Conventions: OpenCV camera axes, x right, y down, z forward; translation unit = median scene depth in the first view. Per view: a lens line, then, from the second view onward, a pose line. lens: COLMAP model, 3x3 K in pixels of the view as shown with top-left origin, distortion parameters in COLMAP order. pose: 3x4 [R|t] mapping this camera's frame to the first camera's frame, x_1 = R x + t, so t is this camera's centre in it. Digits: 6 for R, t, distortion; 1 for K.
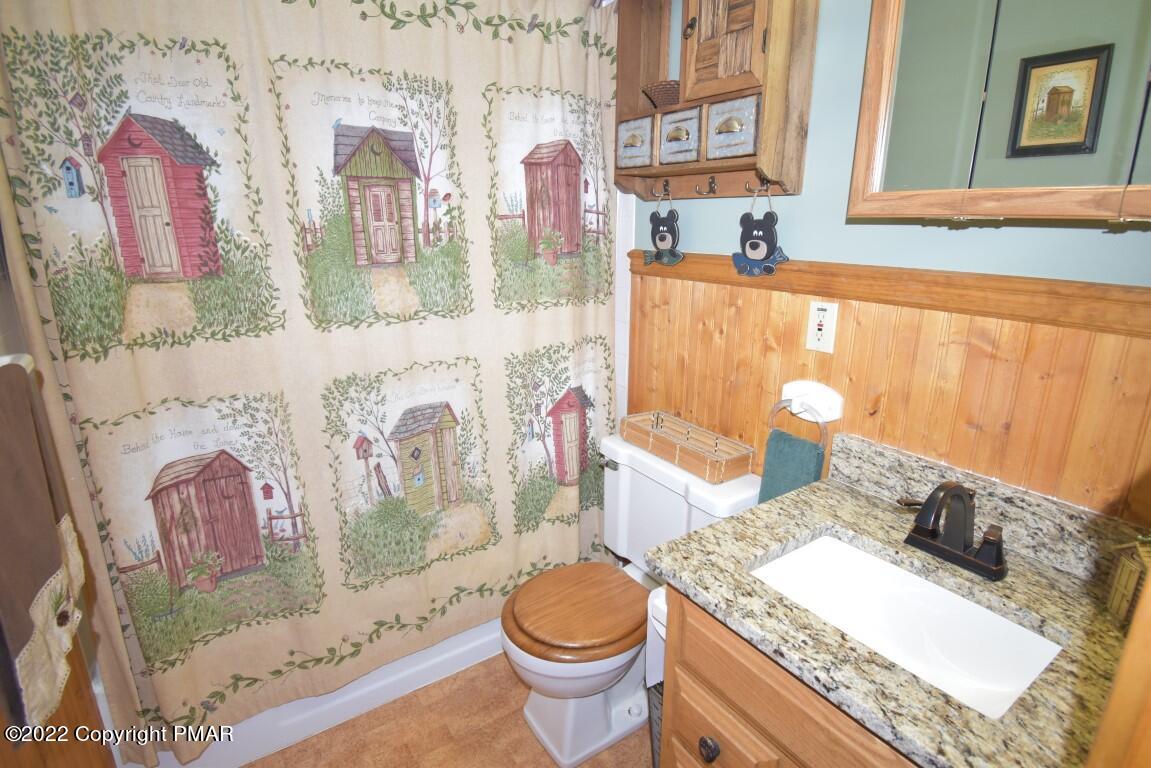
lens RADIAL K [[572.6, 0, 570.8], [0, 572.6, 382.4], [0, 0, 1]] dist [0.001590, -0.005422]
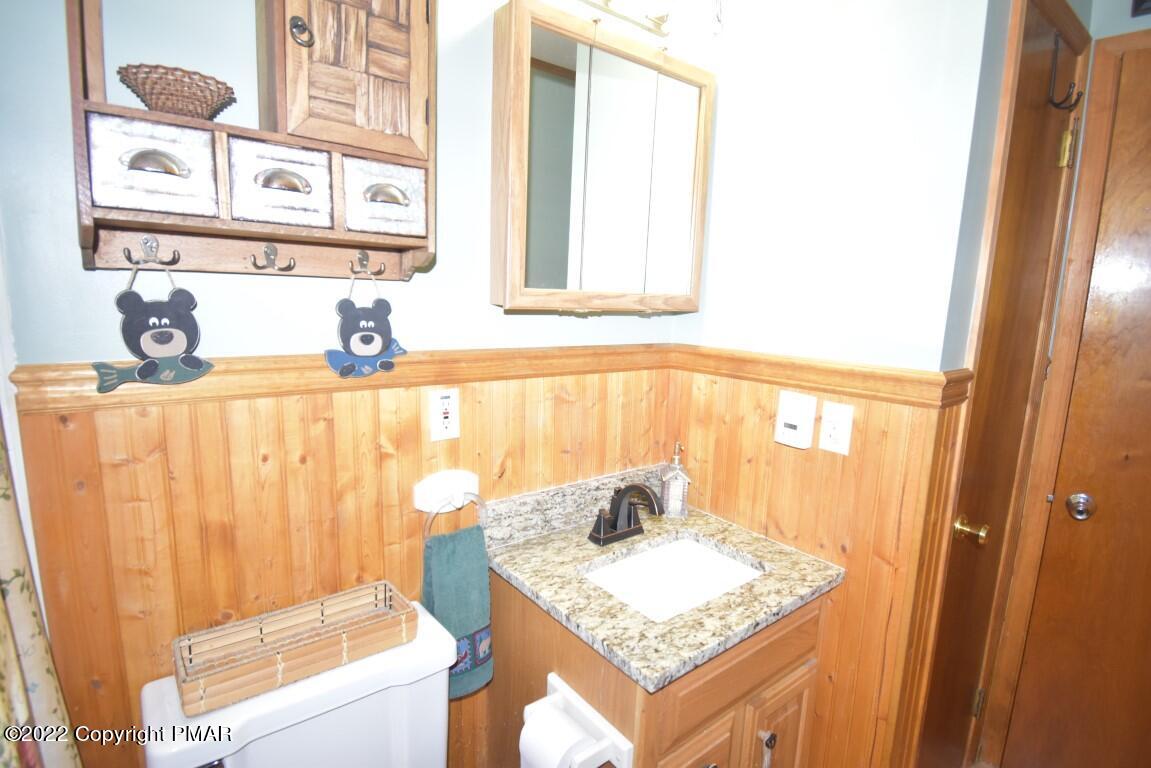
lens RADIAL K [[572.6, 0, 570.2], [0, 572.6, 383.7], [0, 0, 1]] dist [0.001590, -0.005422]
pose [[-0.080411, -0.158652, 0.984055, -0.534439], [0.238902, 0.955408, 0.173555, -0.267073], [-0.967709, 0.249048, -0.038923, 0.821898]]
